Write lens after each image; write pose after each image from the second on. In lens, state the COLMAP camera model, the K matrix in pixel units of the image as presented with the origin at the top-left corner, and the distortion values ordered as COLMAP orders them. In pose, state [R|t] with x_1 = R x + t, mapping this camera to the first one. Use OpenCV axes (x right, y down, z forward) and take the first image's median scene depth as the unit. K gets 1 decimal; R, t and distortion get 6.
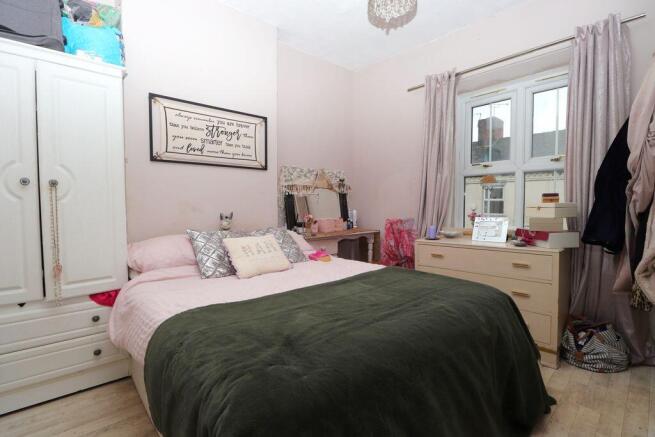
lens RADIAL K [[317.8, 0, 317.9], [0, 317.8, 215.4], [0, 0, 1]] dist [-0.027836, -0.000495]
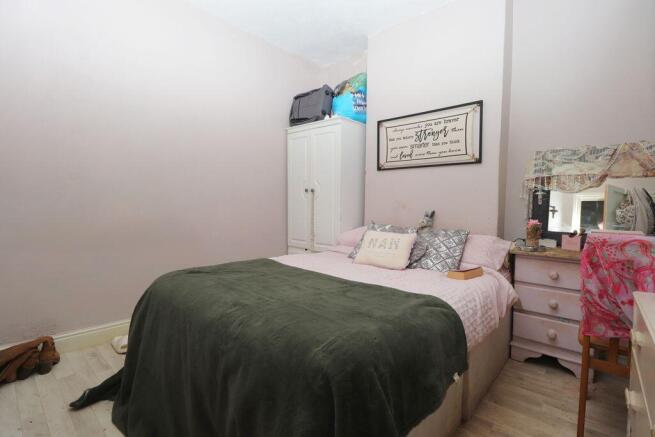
lens RADIAL K [[317.8, 0, 317.9], [0, 317.8, 215.4], [0, 0, 1]] dist [-0.027836, -0.000495]
pose [[0.045971, 0.043850, -0.997980, 0.729140], [-0.044161, 0.998149, 0.041823, -0.021906], [0.997966, 0.042149, 0.047822, 0.592019]]
